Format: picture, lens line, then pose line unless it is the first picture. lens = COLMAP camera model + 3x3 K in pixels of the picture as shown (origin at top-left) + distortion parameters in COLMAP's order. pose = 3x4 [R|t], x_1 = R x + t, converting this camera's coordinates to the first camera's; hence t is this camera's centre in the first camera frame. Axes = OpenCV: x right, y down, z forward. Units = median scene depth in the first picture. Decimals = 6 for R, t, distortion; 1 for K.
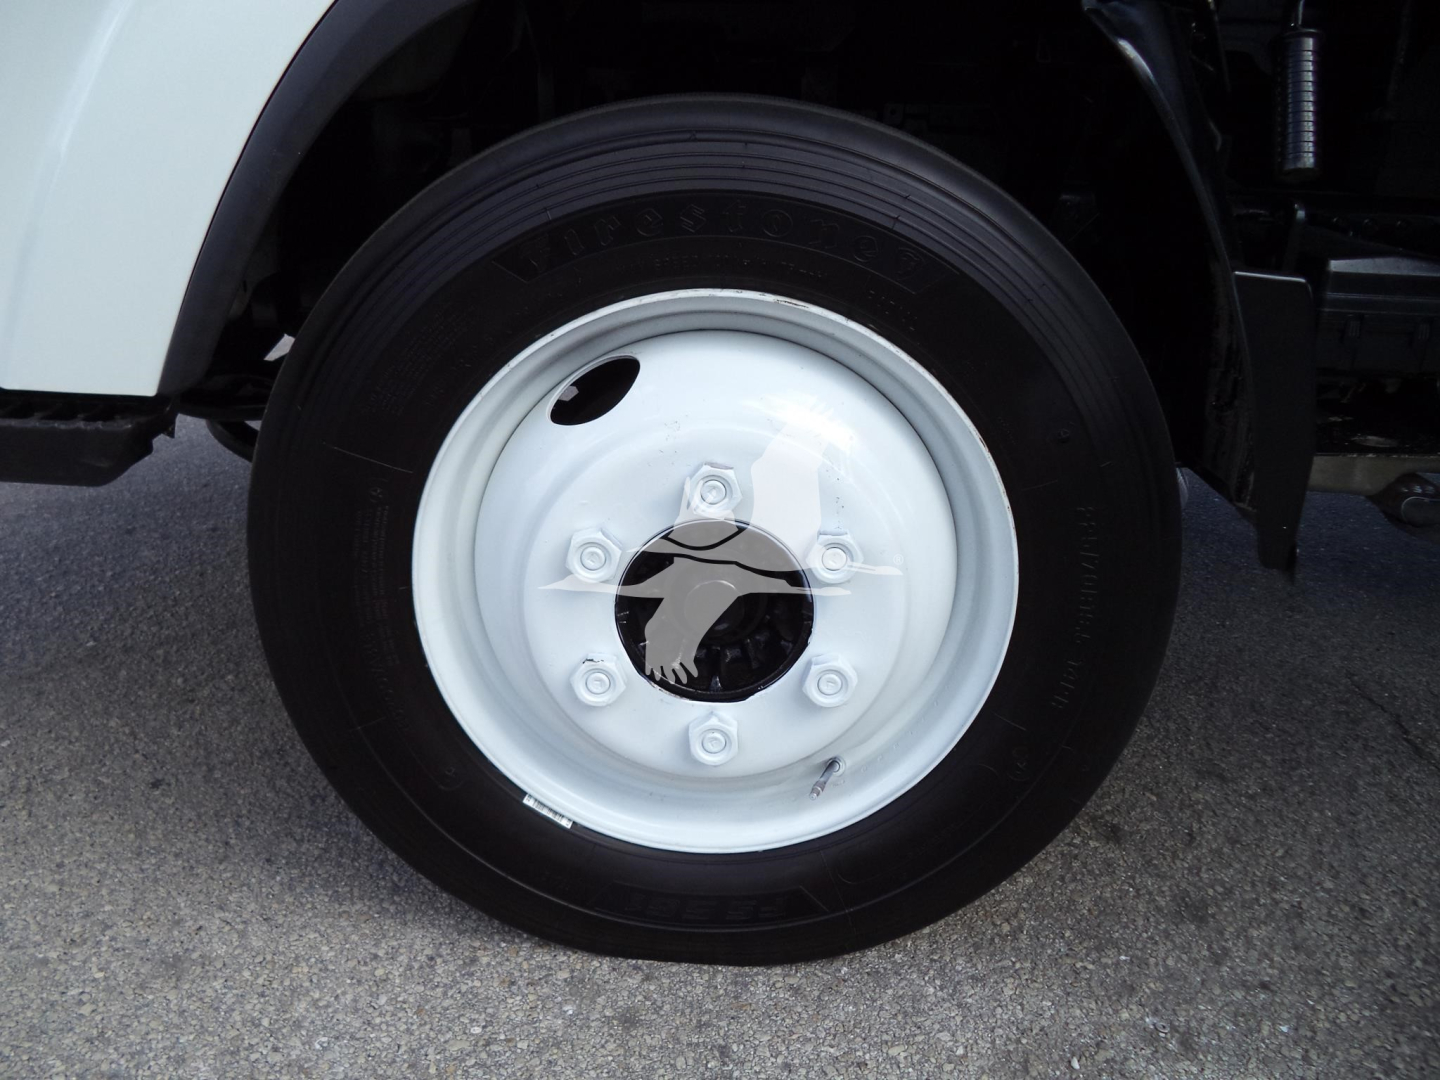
lens RADIAL K [[1331.3, 0, 718.8], [0, 1331.3, 548.1], [0, 0, 1]] dist [0.003654, 0.000000]
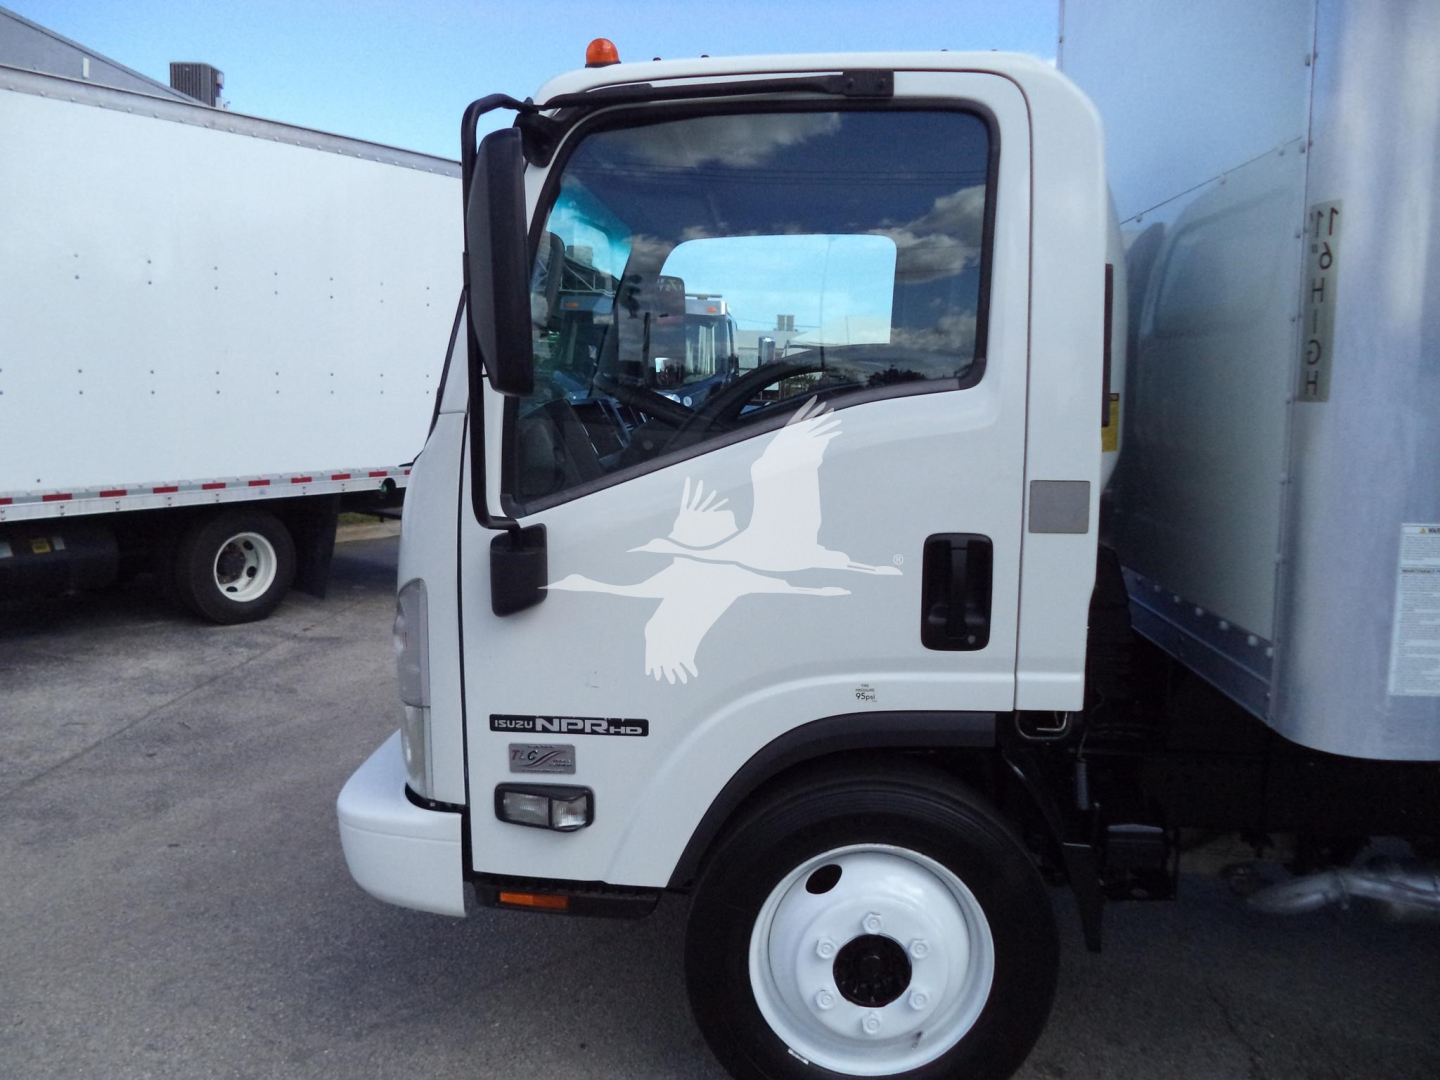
lens RADIAL K [[1331.3, 0, 724.7], [0, 1331.3, 540.3], [0, 0, 1]] dist [0.003654, 0.000000]
pose [[0.999696, -0.009678, -0.022668, -0.198494], [0.004975, 0.979984, -0.199014, -0.226660], [0.024140, 0.198841, 0.979734, -1.486751]]
